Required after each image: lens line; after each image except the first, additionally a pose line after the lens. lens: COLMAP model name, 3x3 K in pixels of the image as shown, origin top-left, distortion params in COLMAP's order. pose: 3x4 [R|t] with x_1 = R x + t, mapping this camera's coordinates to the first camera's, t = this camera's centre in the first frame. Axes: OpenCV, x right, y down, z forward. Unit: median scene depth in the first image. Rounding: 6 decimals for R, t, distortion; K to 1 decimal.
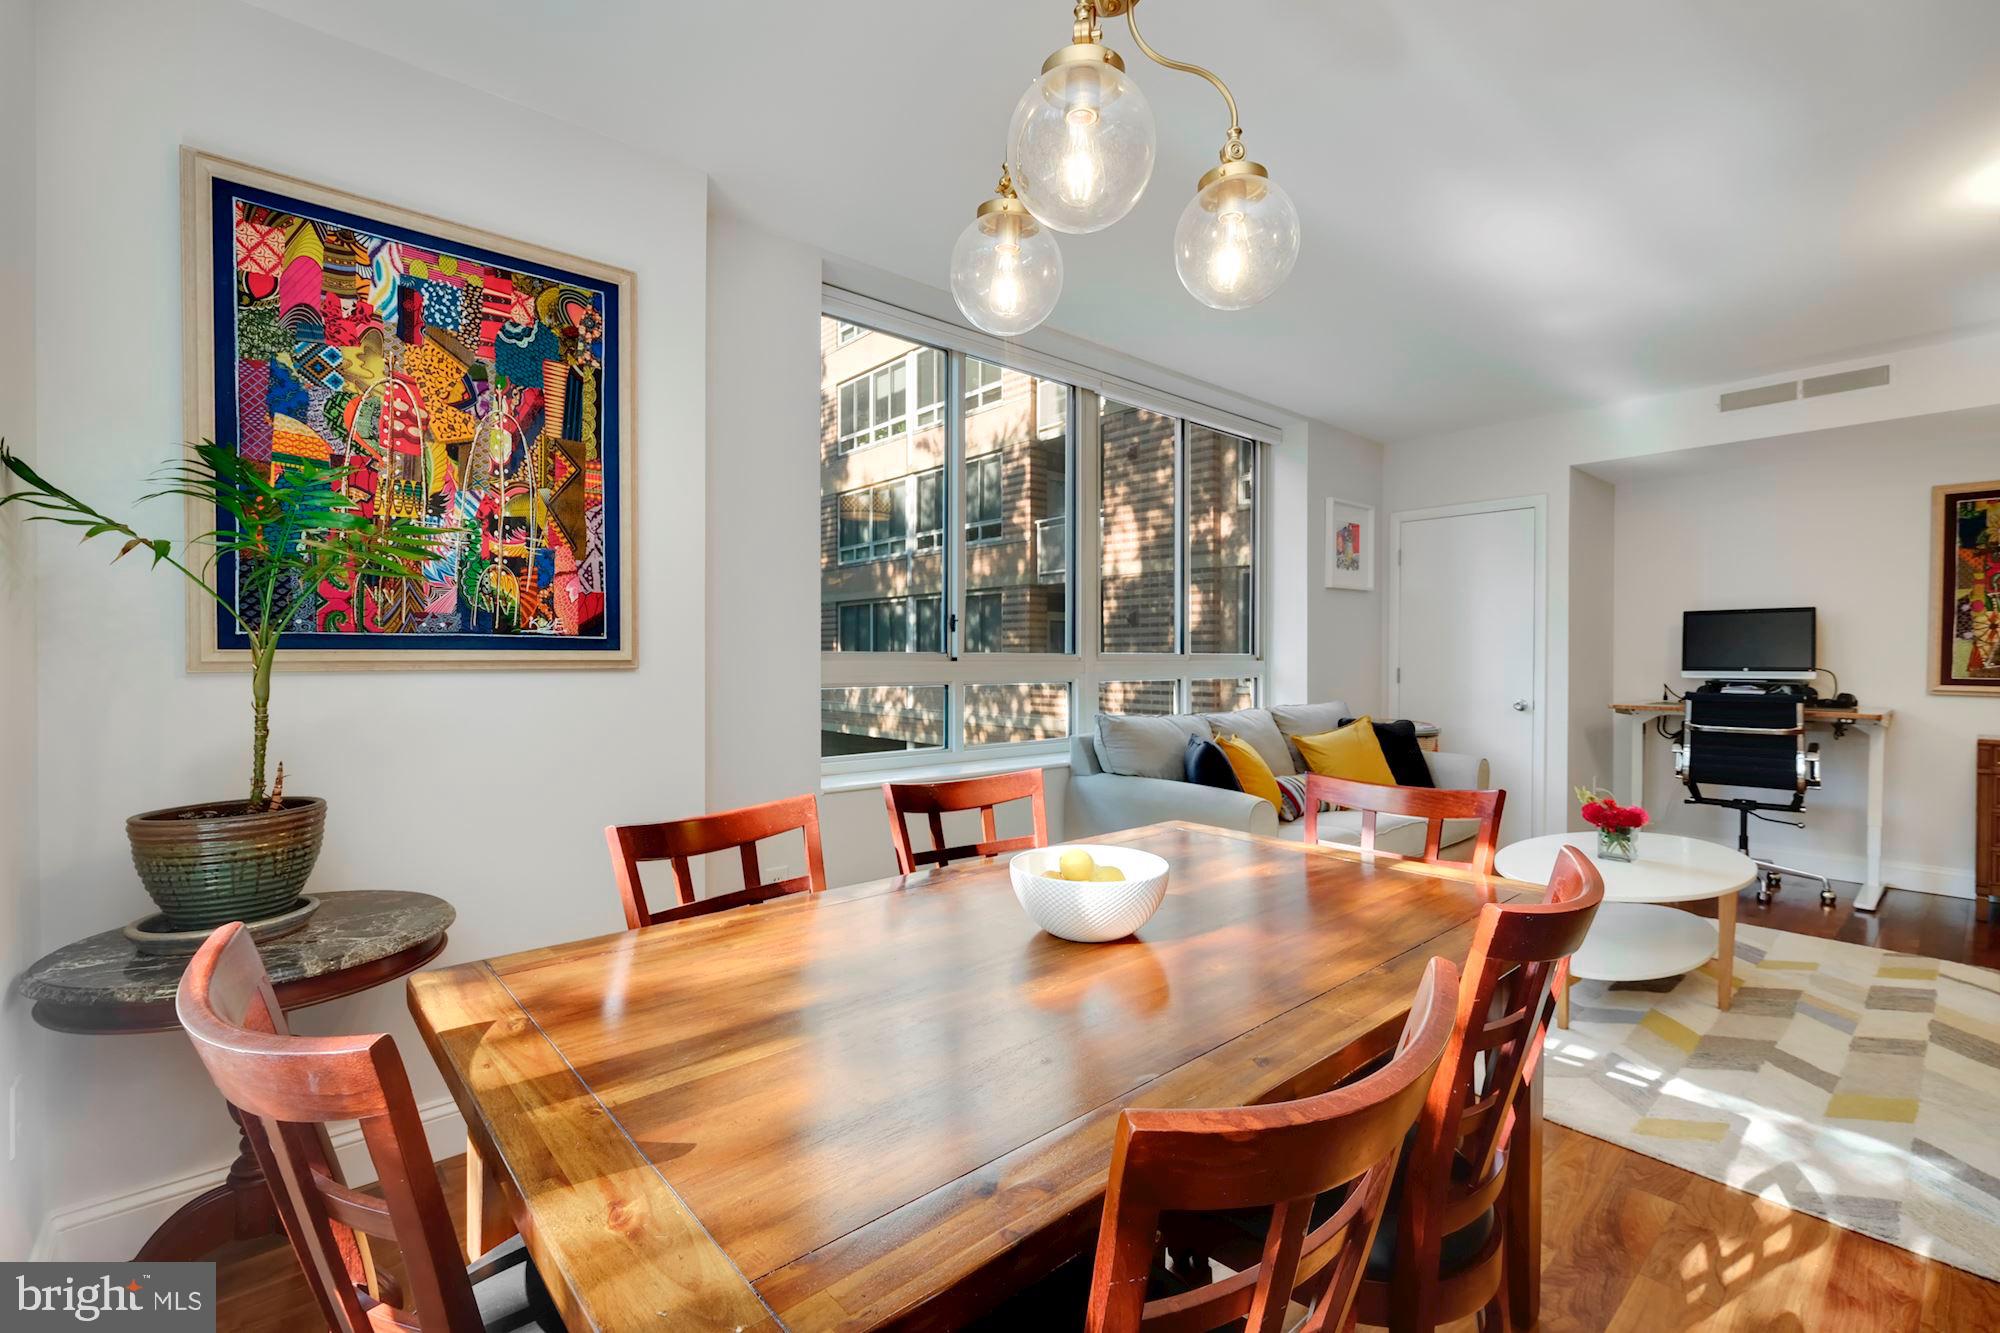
lens RADIAL K [[882.2, 0, 1003.5], [0, 882.2, 664.7], [0, 0, 1]] dist [-0.001031, 0.001632]
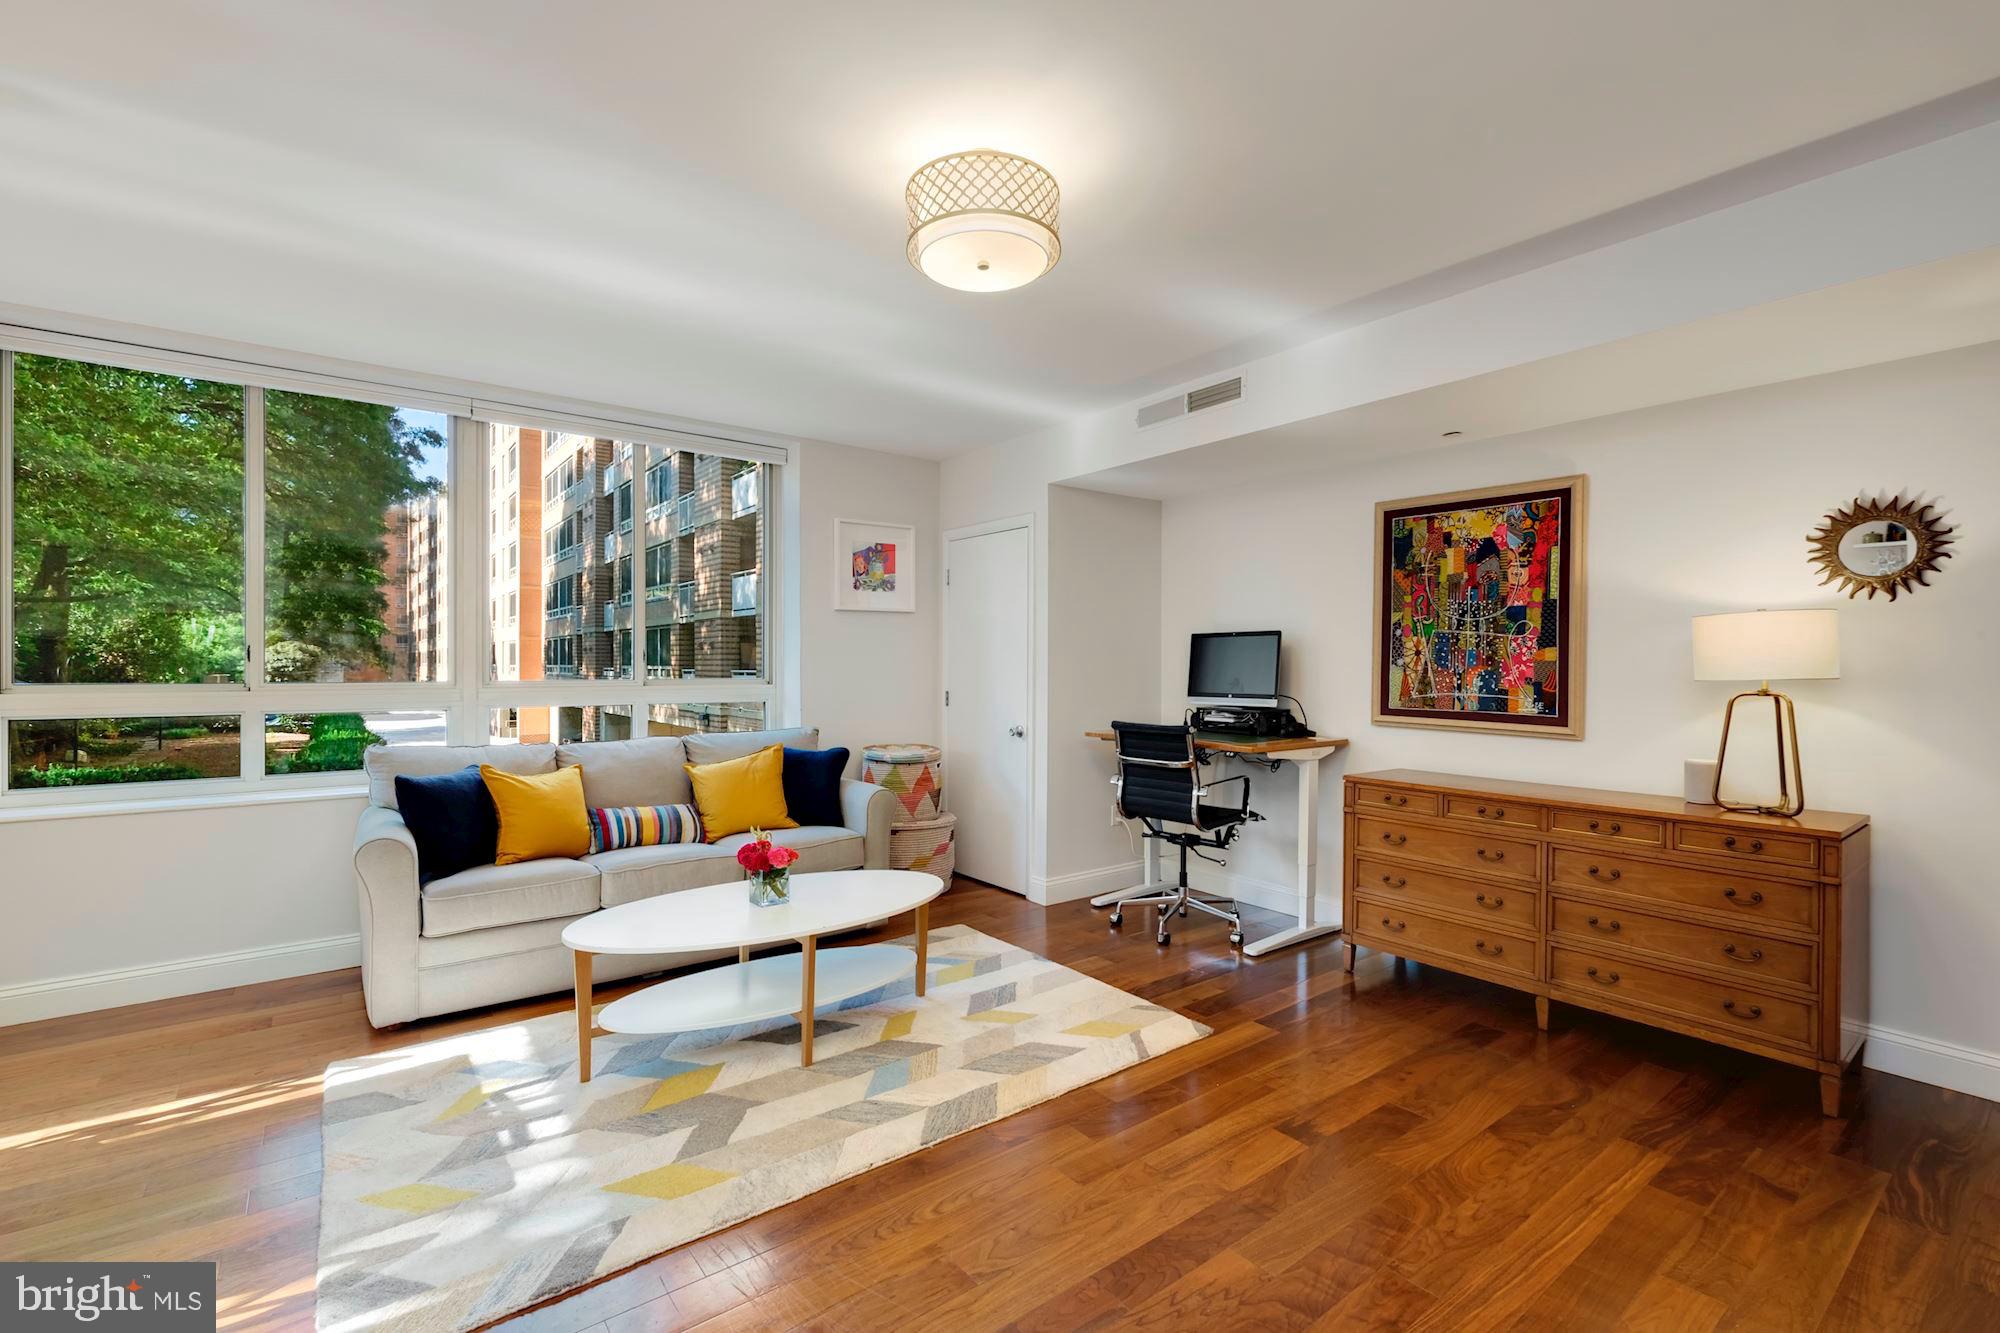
lens RADIAL K [[882.2, 0, 1004.2], [0, 882.2, 665.1], [0, 0, 1]] dist [-0.001031, 0.001632]
pose [[0.997558, 0.000128, -0.069841, 1.447421], [-0.000511, 0.999985, -0.005461, -0.048785], [0.069839, 0.005483, 0.997543, 0.079762]]
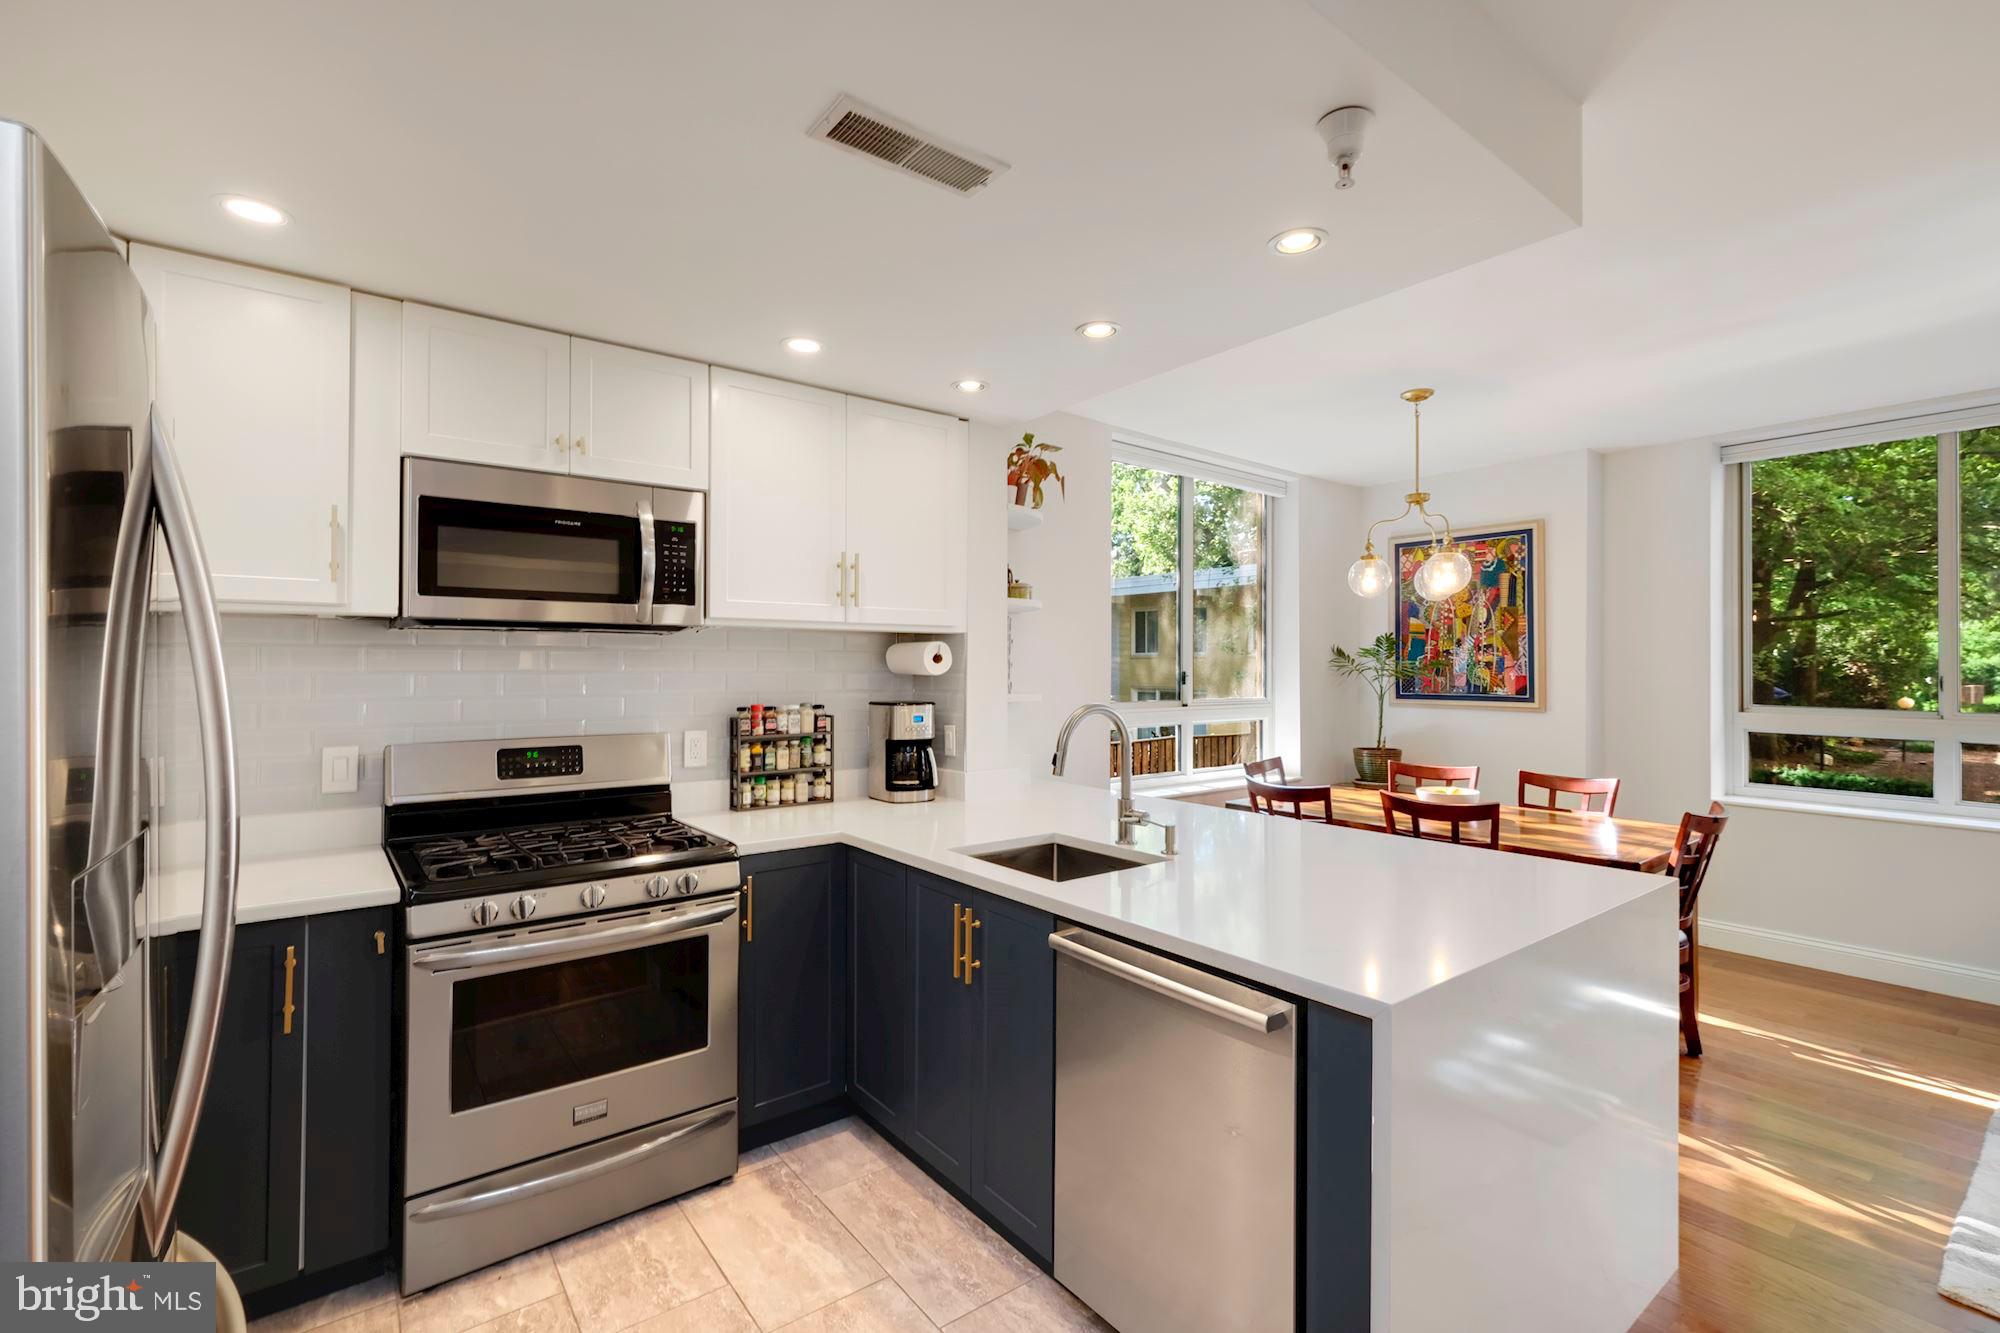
lens RADIAL K [[882.2, 0, 1006.5], [0, 882.2, 658.3], [0, 0, 1]] dist [-0.001031, 0.001632]
pose [[-0.058908, -0.012423, -0.998186, 1.783540], [-0.010044, 0.999879, -0.011851, -0.087343], [0.998213, 0.009328, -0.059025, -0.125210]]
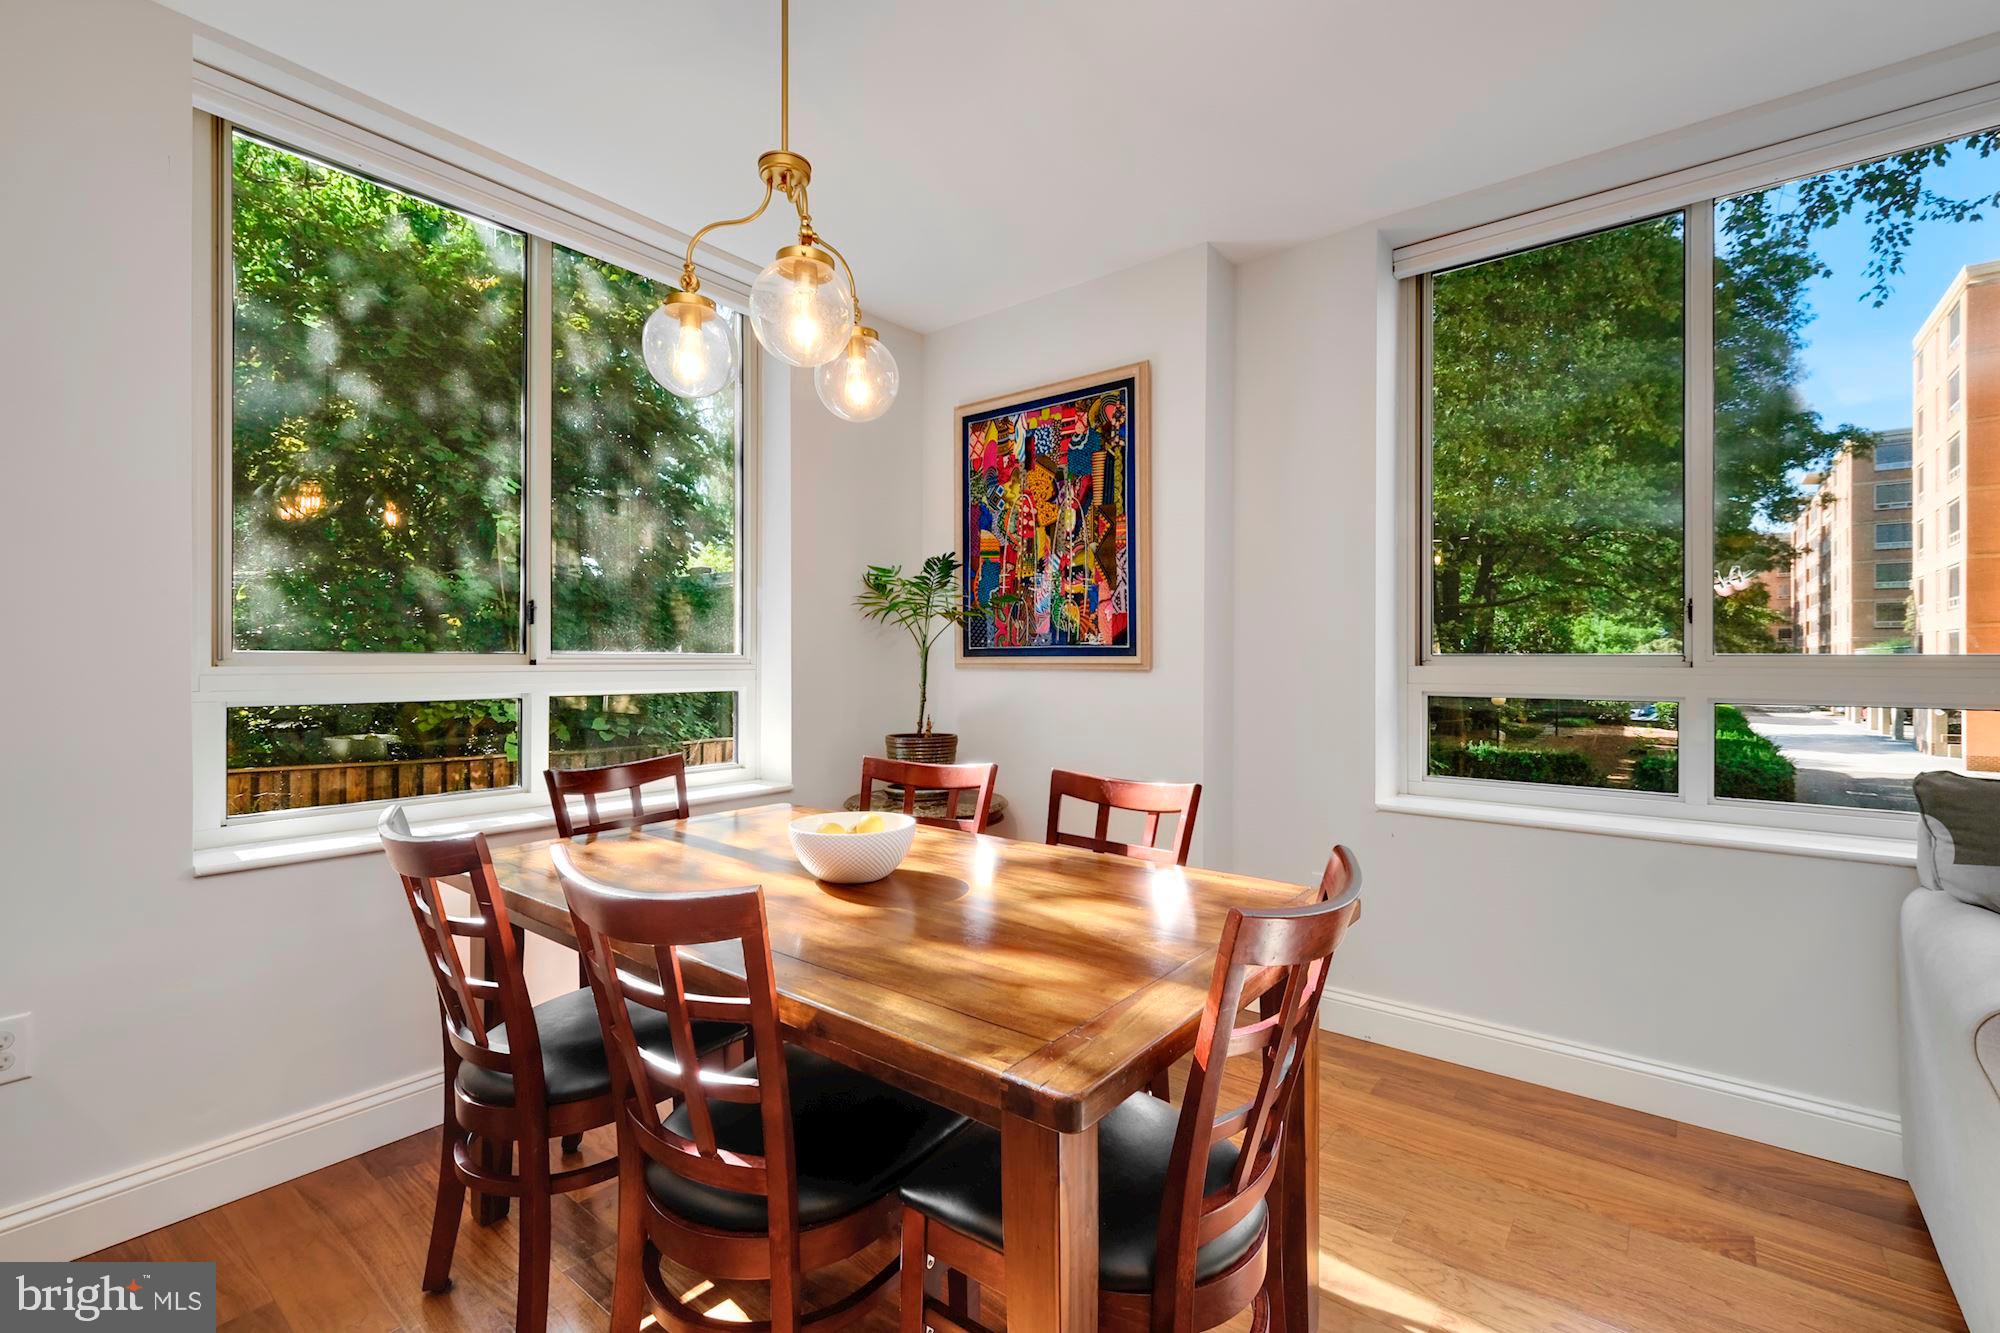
lens RADIAL K [[882.2, 0, 1005.3], [0, 882.2, 657.3], [0, 0, 1]] dist [-0.001031, 0.001632]
pose [[0.179232, -0.004606, -0.983796, 0.843477], [-0.007464, 0.999954, -0.006041, -0.005061], [0.983779, 0.008426, 0.179189, 0.599696]]
